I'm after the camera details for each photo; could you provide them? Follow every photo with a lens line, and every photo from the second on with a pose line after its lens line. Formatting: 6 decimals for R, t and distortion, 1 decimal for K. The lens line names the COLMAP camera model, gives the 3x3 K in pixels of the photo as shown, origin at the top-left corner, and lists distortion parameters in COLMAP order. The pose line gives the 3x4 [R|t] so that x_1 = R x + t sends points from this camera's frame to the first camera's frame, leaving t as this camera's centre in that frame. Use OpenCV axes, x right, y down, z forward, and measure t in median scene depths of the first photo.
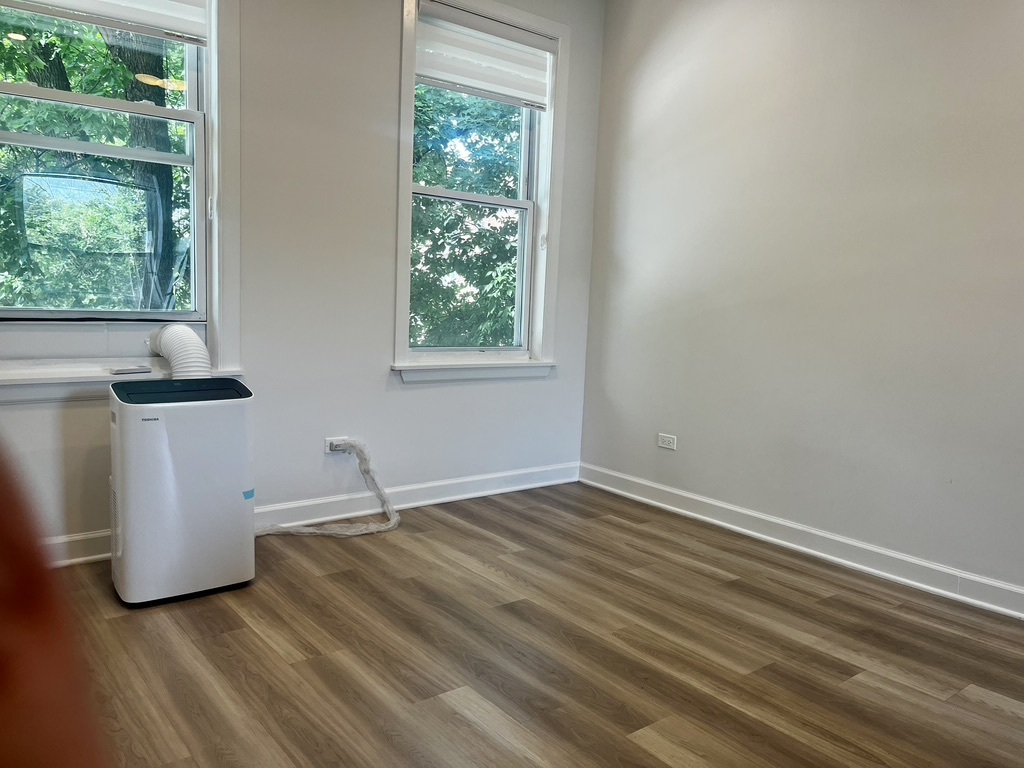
lens RADIAL K [[771.0, 0, 516.3], [0, 771.0, 384.5], [0, 0, 1]] dist [0.071467, -0.097494]
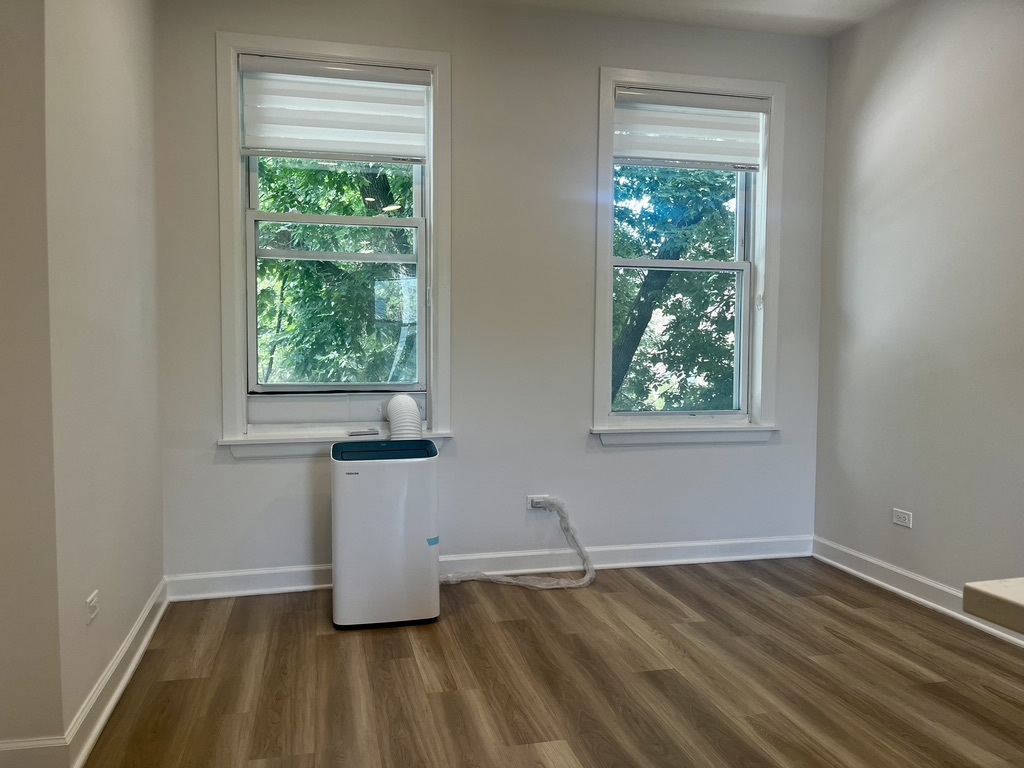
lens RADIAL K [[774.0, 0, 508.1], [0, 774.0, 385.8], [0, 0, 1]] dist [0.068855, -0.092407]
pose [[0.906101, -0.016130, -0.422755, 0.204185], [-0.015558, 0.997327, -0.071398, -0.006848], [0.422776, 0.071271, 0.903427, -0.009419]]
